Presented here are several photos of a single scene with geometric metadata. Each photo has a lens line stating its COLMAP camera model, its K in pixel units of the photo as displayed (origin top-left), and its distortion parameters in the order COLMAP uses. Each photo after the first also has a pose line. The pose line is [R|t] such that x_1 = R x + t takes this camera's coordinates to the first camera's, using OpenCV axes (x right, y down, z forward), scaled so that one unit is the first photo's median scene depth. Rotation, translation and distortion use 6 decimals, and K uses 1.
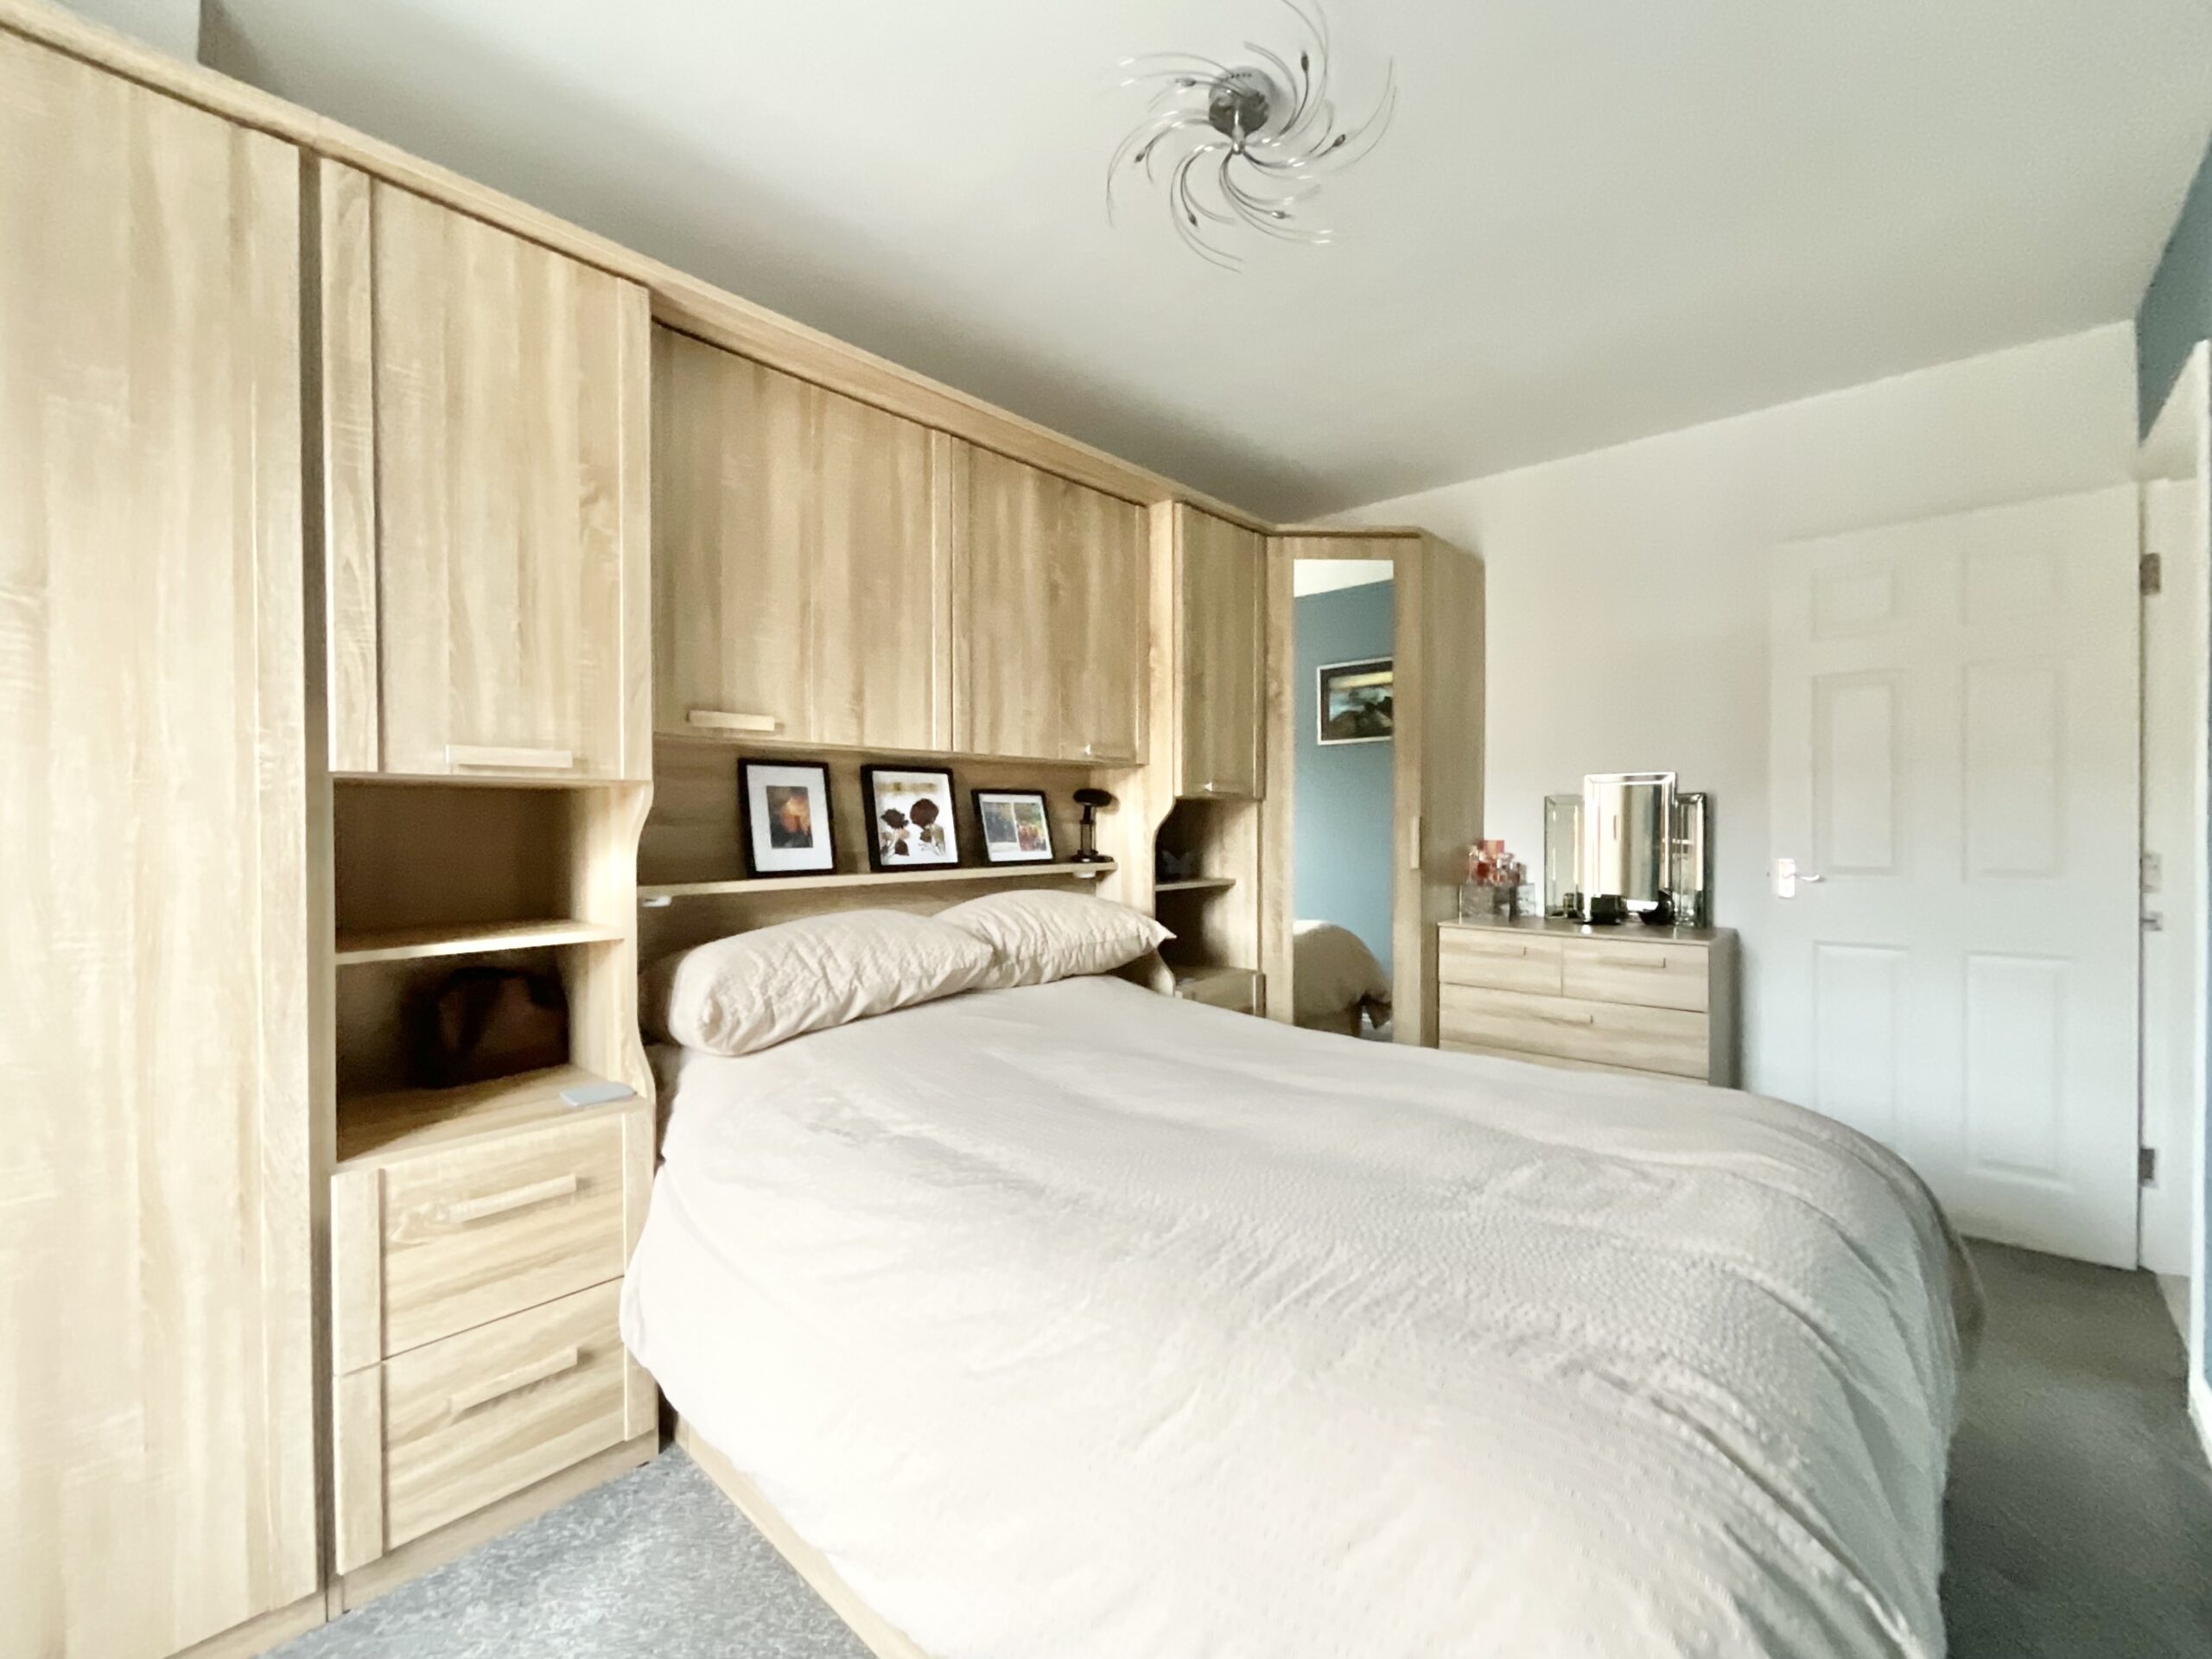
lens RADIAL K [[921.3, 0, 1108.3], [0, 921.3, 826.4], [0, 0, 1]] dist [-0.005899, 0.000112]
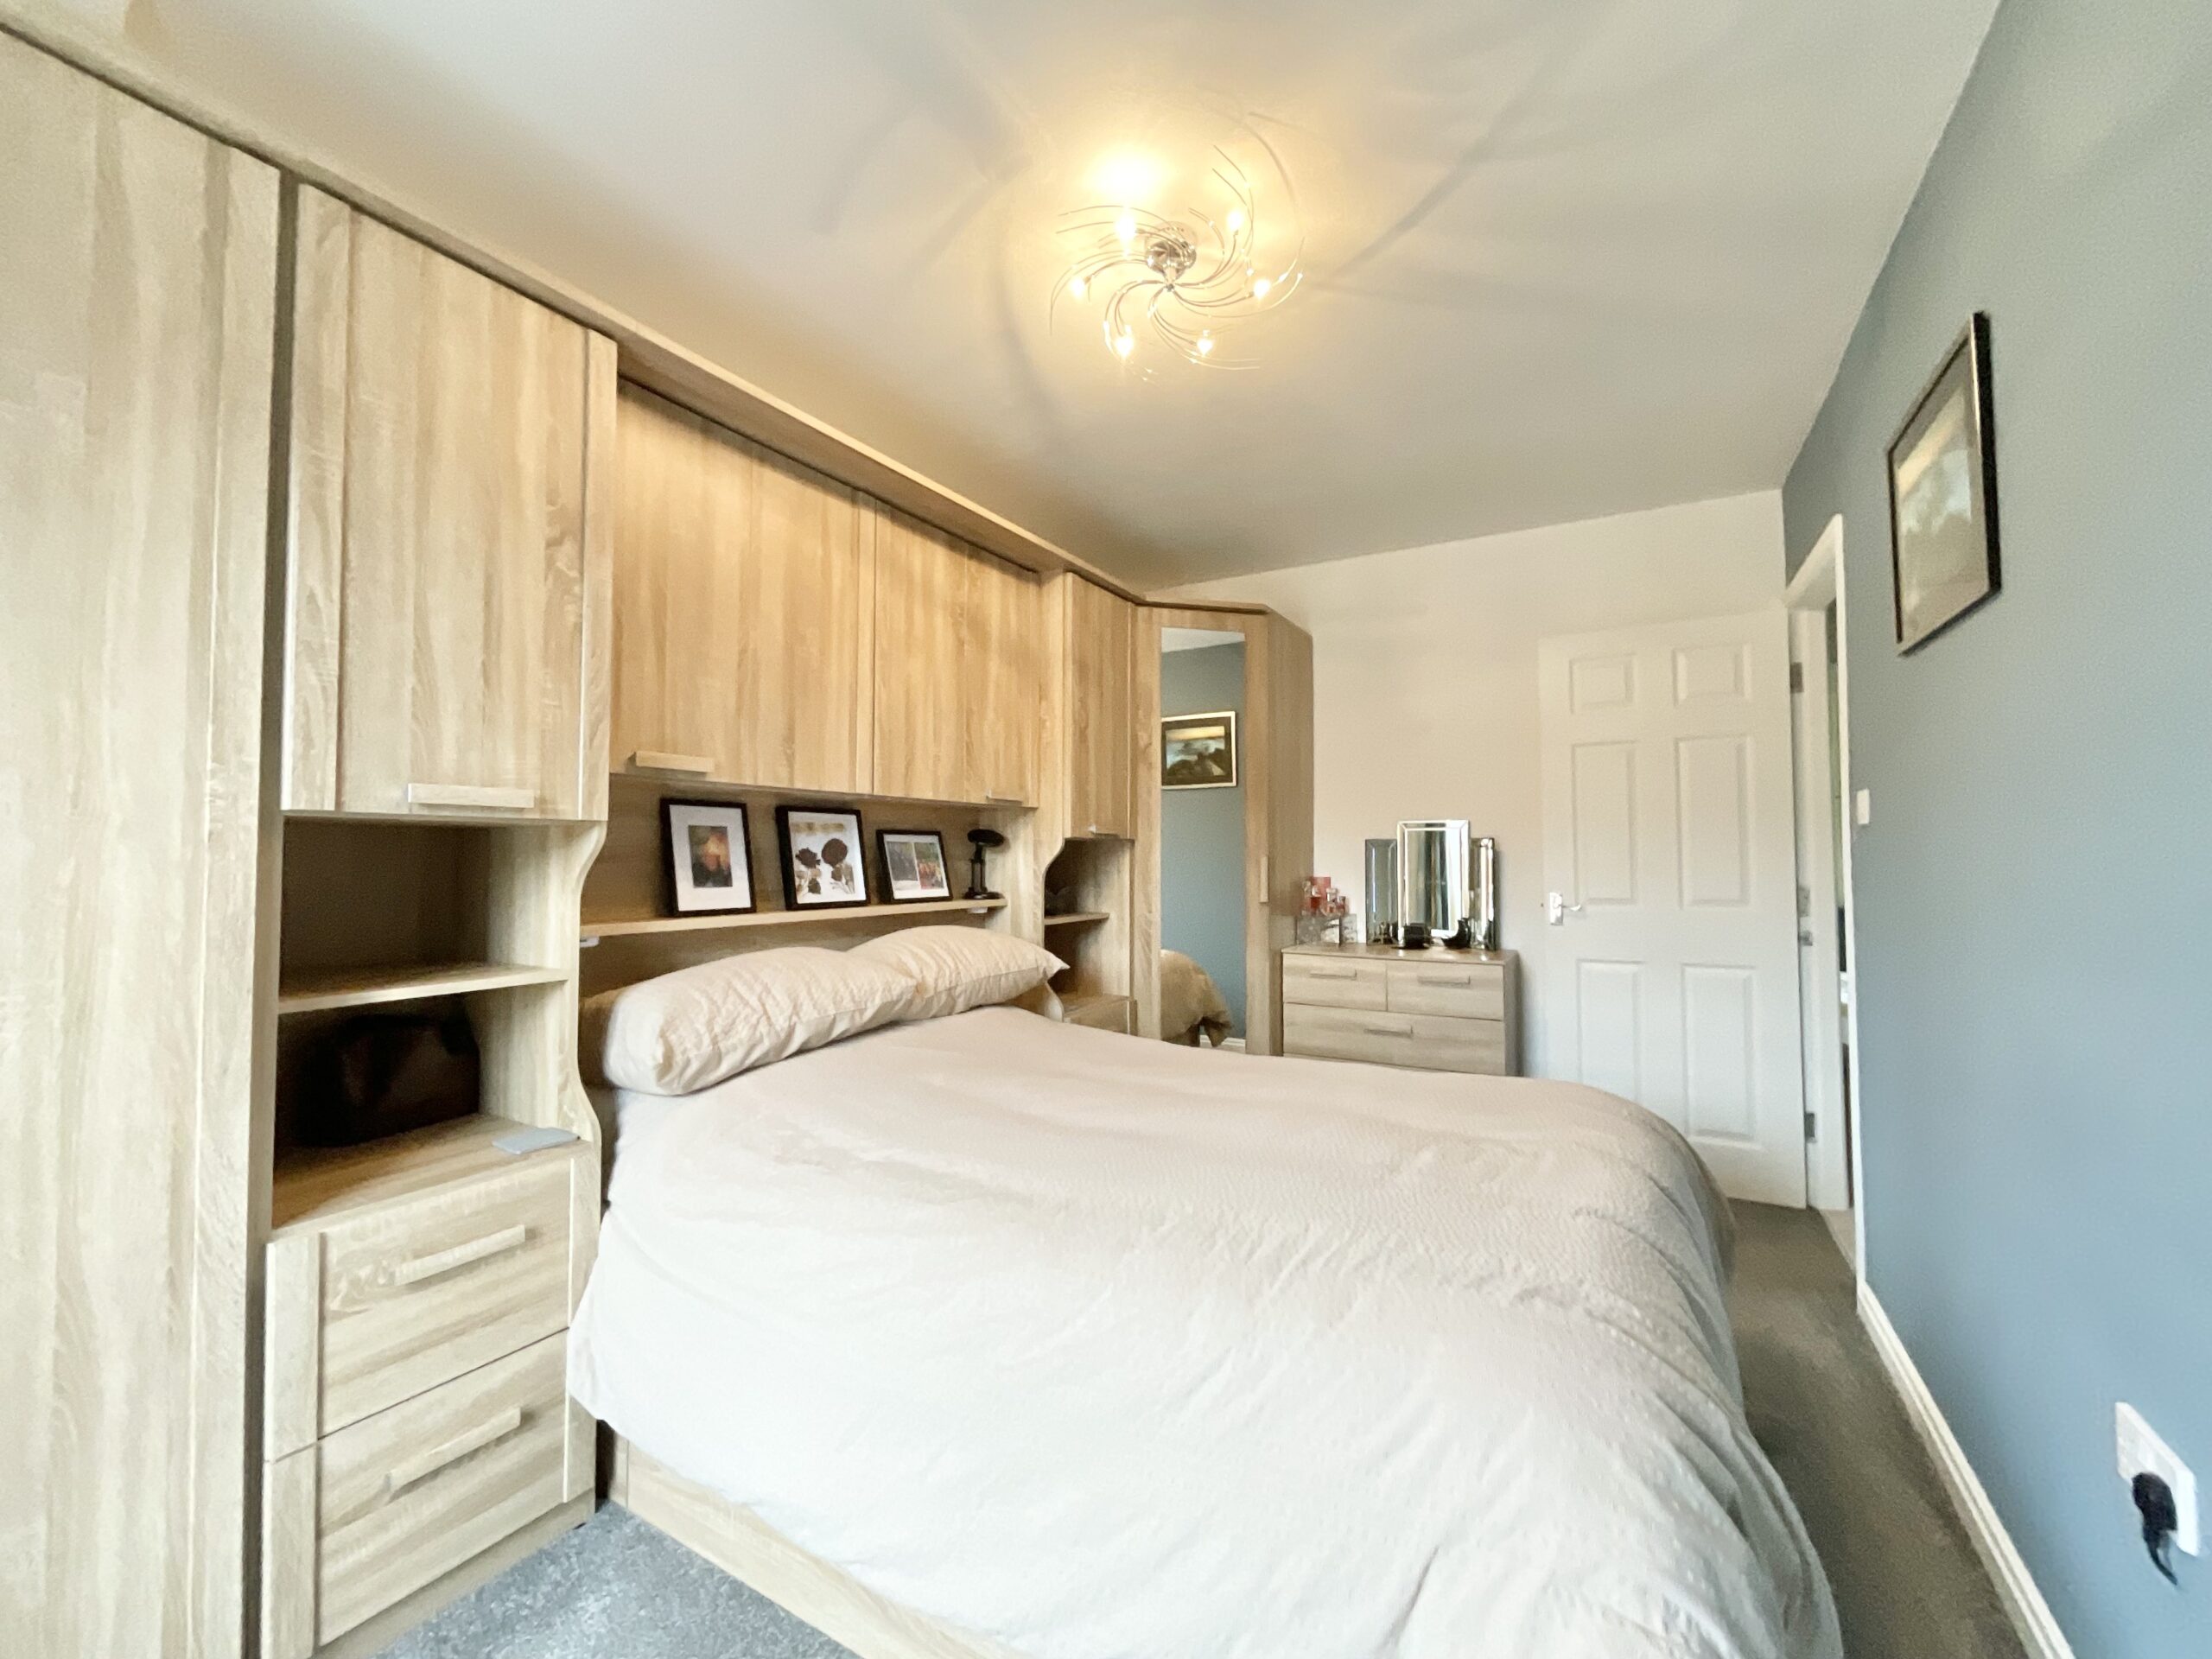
lens RADIAL K [[875.4, 0, 1114.7], [0, 875.4, 825.4], [0, 0, 1]] dist [0.000353, -0.005002]
pose [[0.977979, 0.011089, 0.208409, -0.164329], [-0.002257, 0.999091, -0.042572, -0.005841], [-0.208692, 0.041164, 0.977115, -0.050701]]
